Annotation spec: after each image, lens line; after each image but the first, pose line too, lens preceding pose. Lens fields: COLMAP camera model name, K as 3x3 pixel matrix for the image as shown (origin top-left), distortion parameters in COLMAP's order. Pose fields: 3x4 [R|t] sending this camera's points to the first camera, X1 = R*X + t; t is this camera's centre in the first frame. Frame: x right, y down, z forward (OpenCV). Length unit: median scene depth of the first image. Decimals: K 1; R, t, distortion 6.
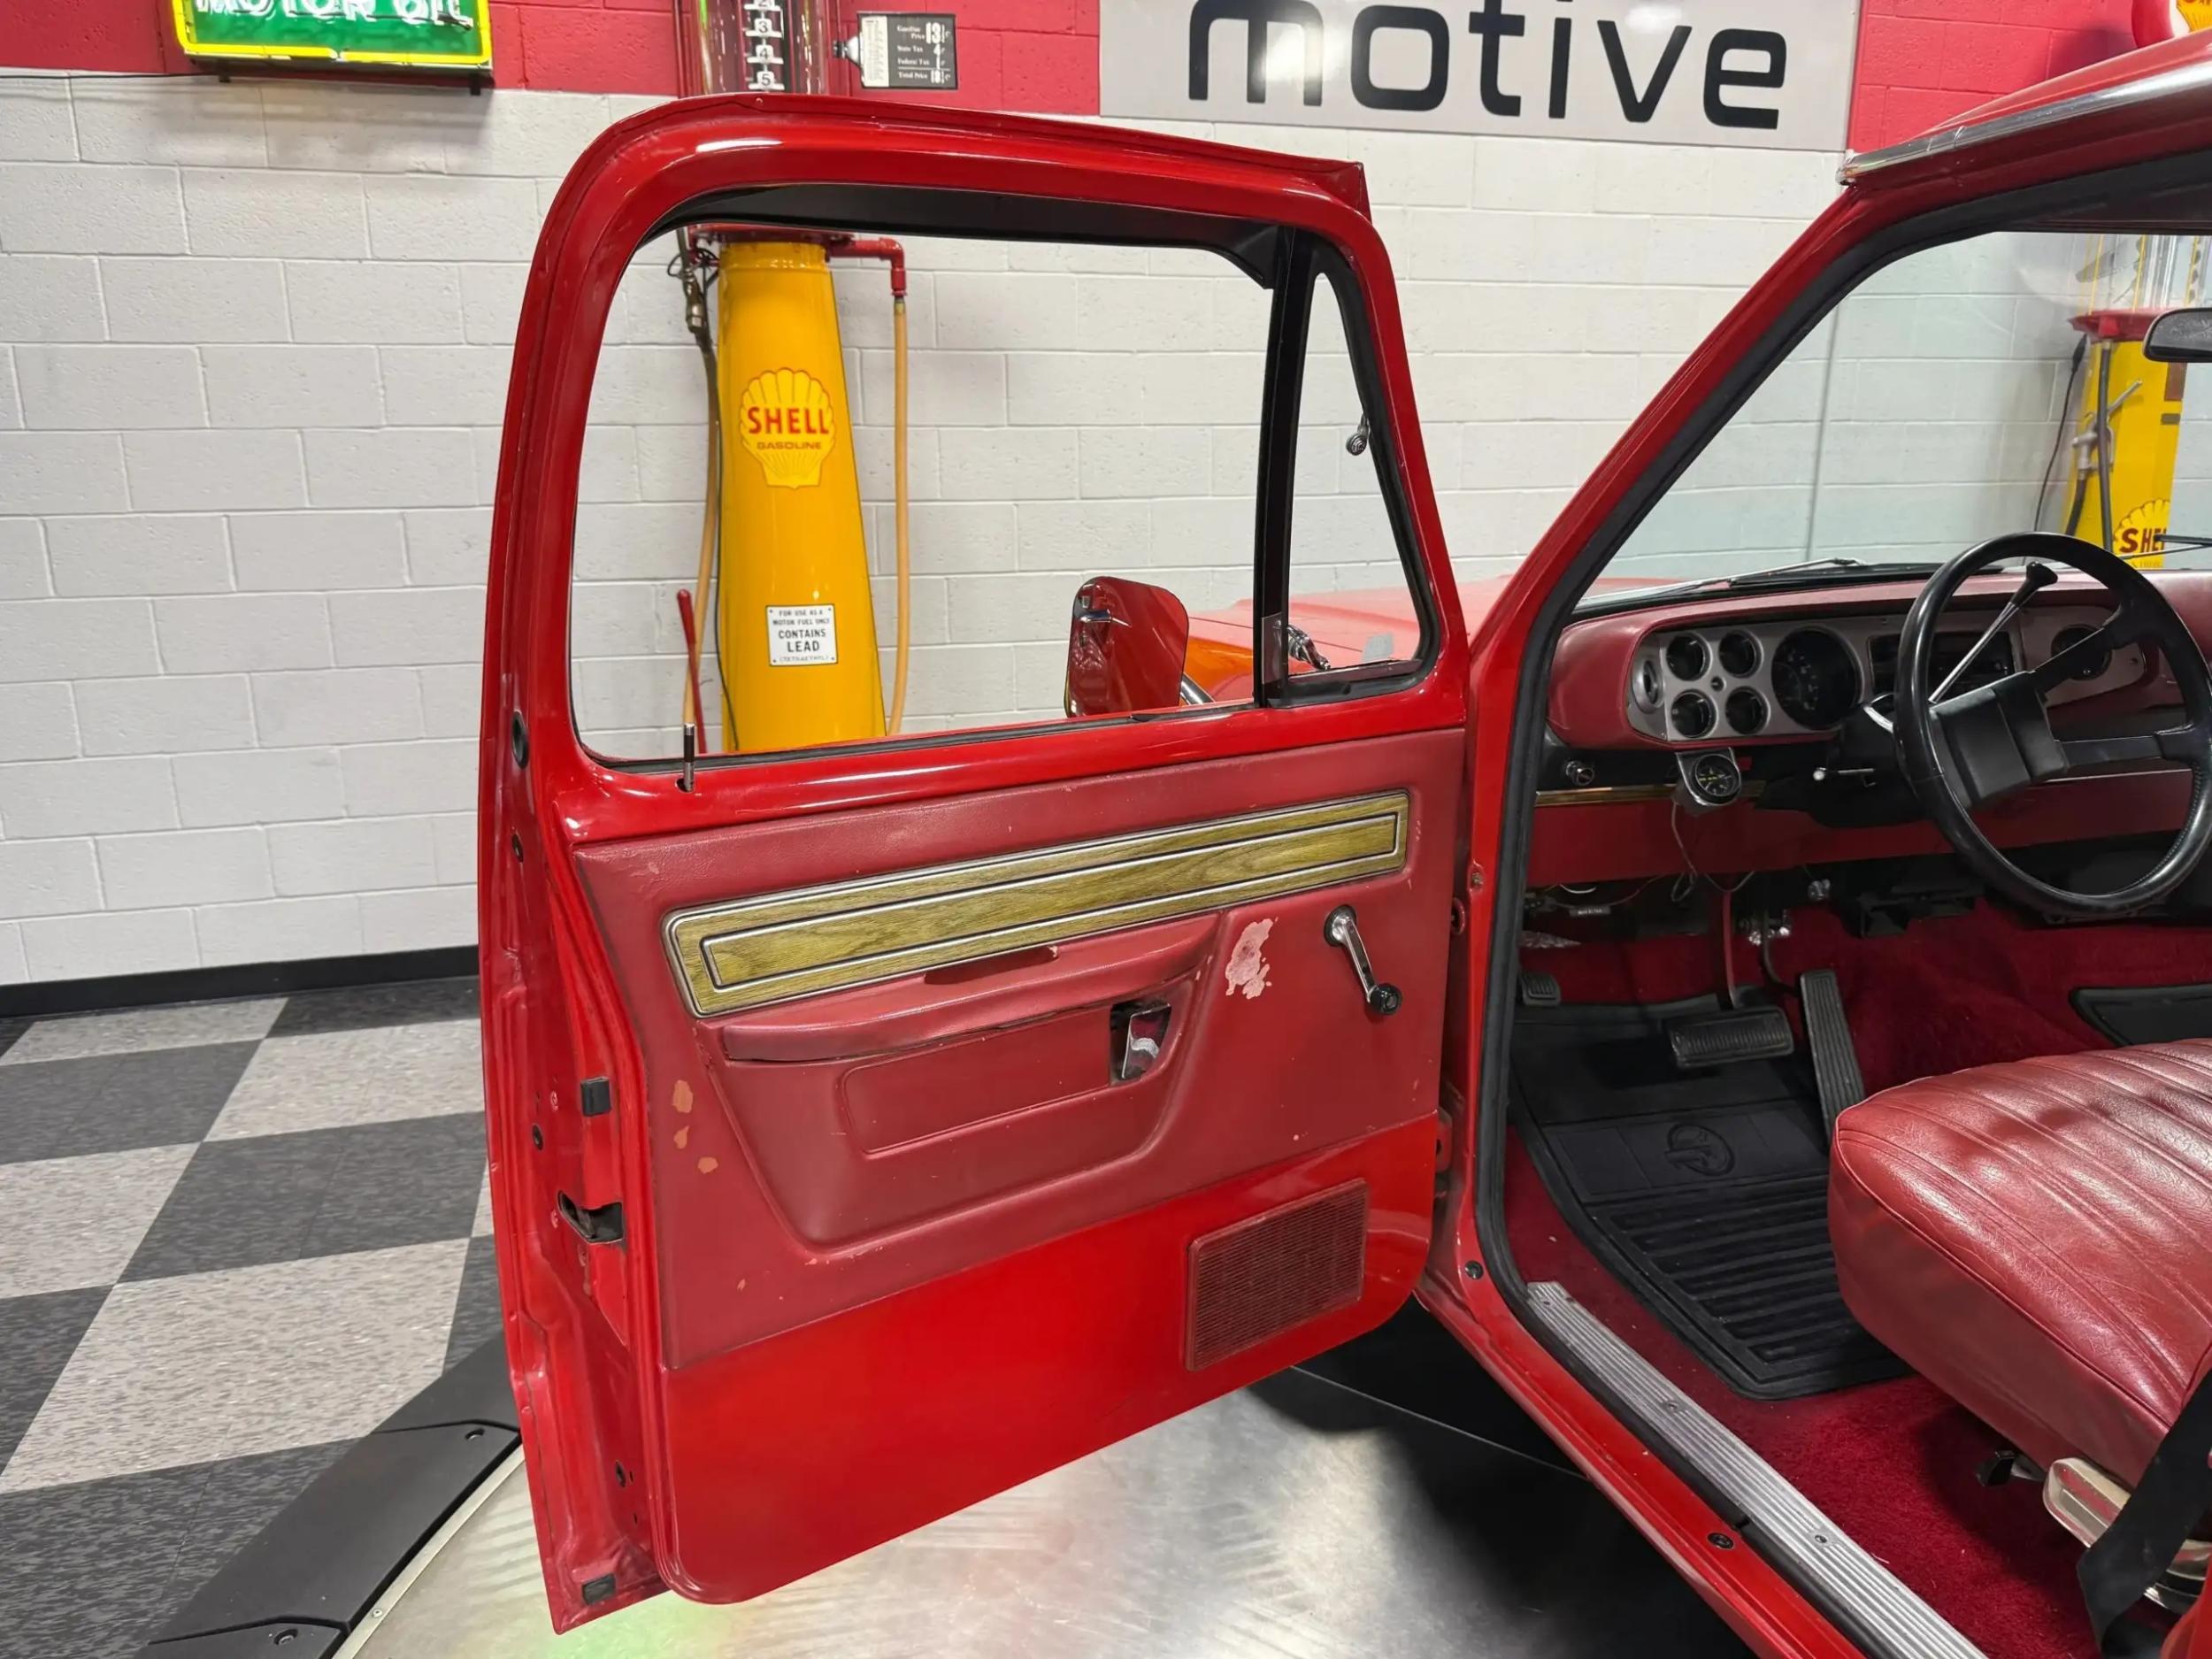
lens RADIAL K [[1555.2, 0, 1091.9], [0, 1555.2, 844.5], [0, 0, 1]] dist [0.009926, -0.035120]
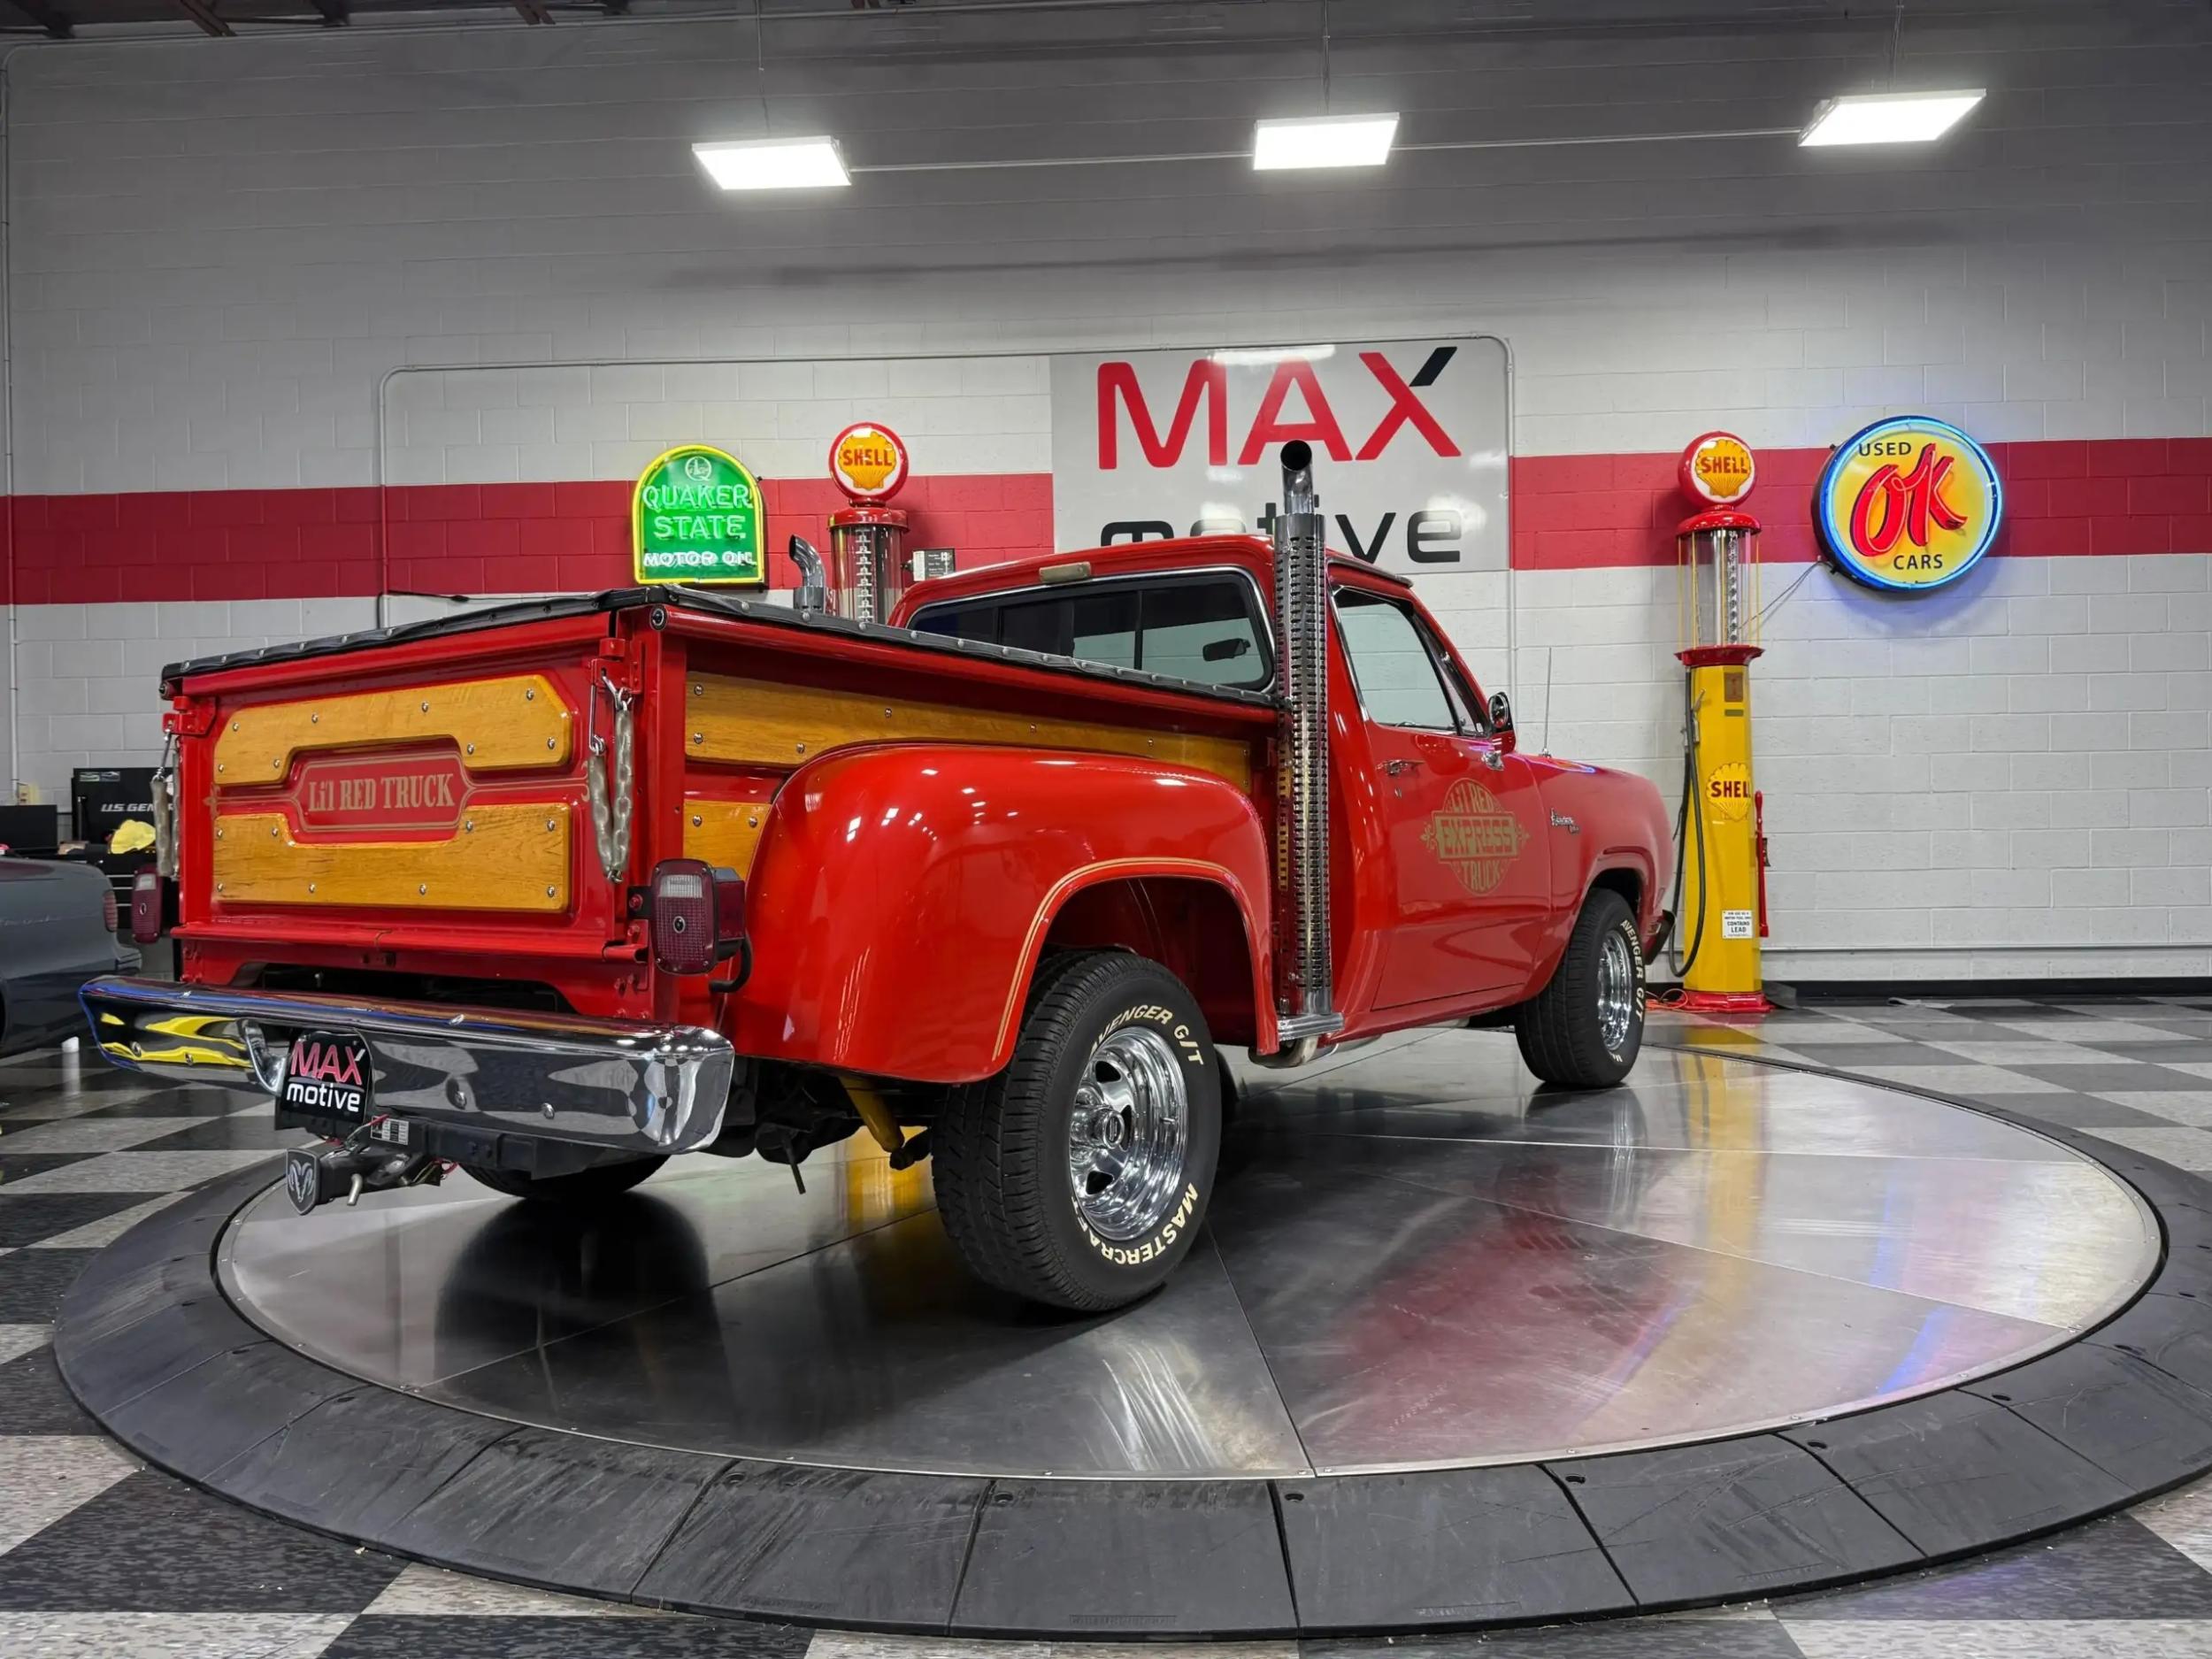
lens RADIAL K [[1555.2, 0, 1104.1], [0, 1555.2, 844.5], [0, 0, 1]] dist [0.009926, -0.035120]
pose [[0.950493, -0.008383, -0.310632, 0.742796], [-0.069367, 0.968688, -0.238395, 0.352395], [0.302904, 0.248141, 0.920150, -0.786070]]
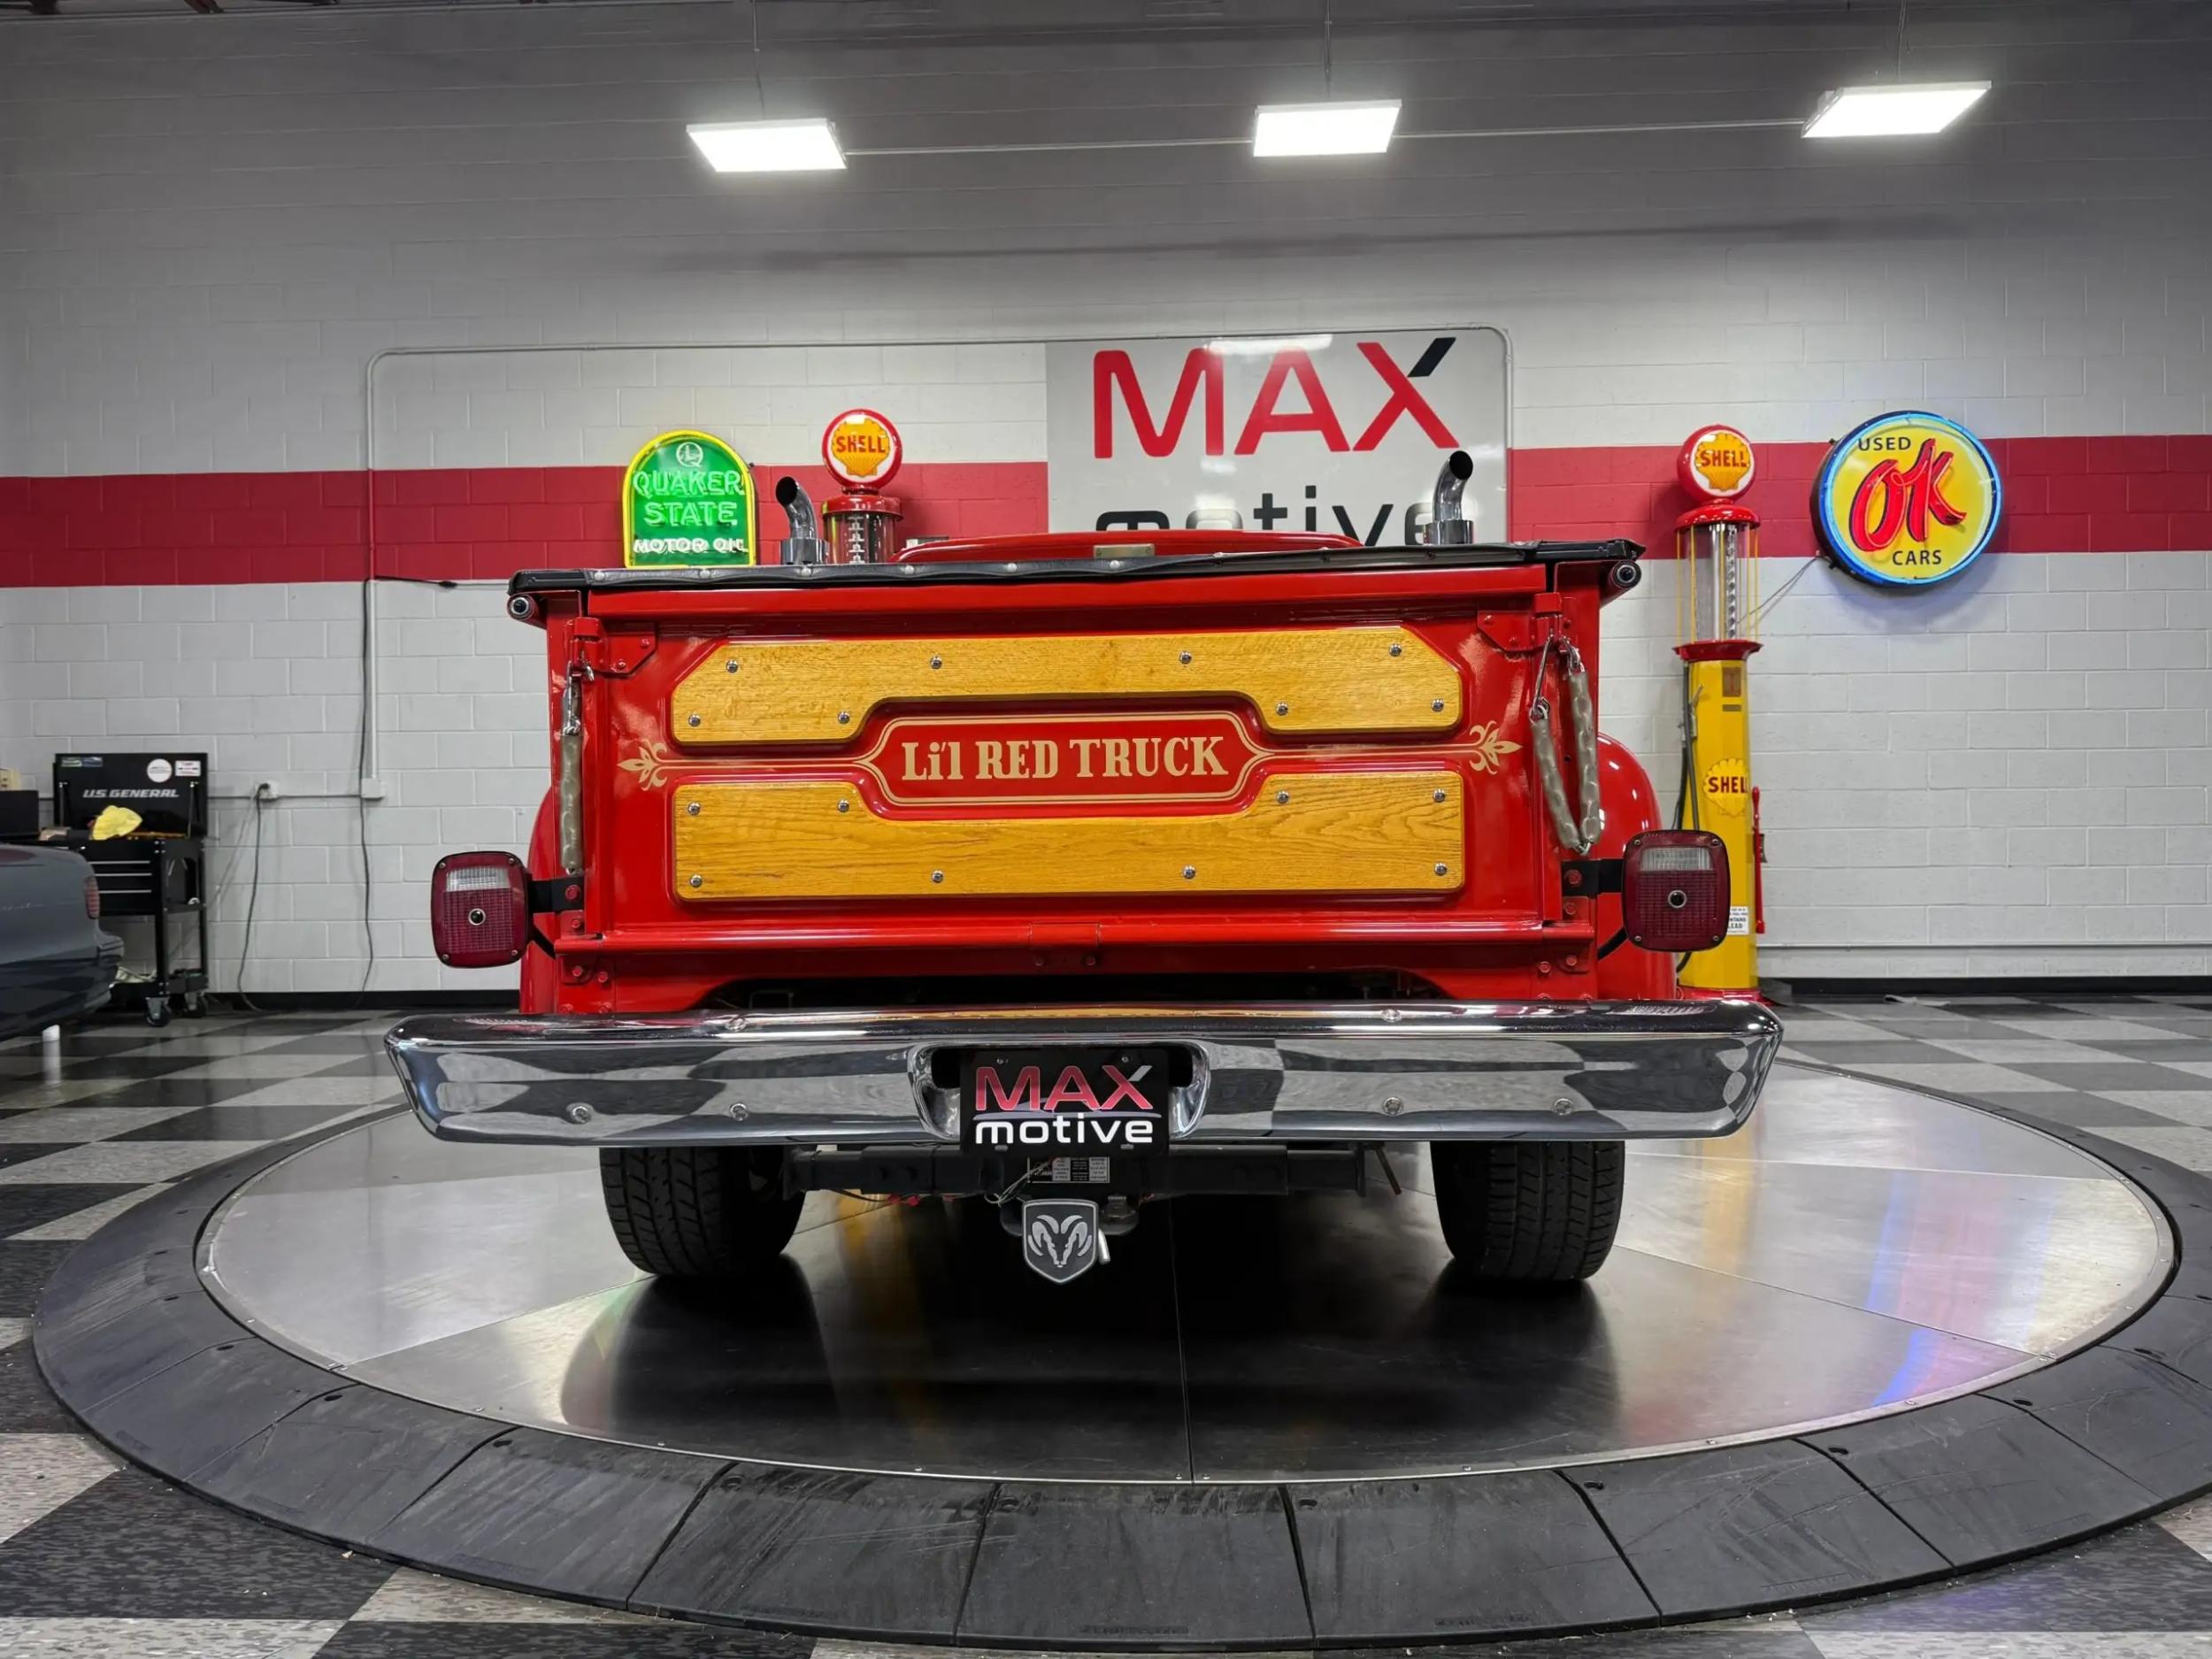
lens RADIAL K [[1555.2, 0, 1099.0], [0, 1555.2, 840.9], [0, 0, 1]] dist [0.009926, -0.035120]
pose [[0.952552, -0.001994, -0.304370, 0.726790], [-0.073652, 0.968751, -0.236847, 0.350820], [0.295331, 0.248026, 0.922639, -0.774112]]
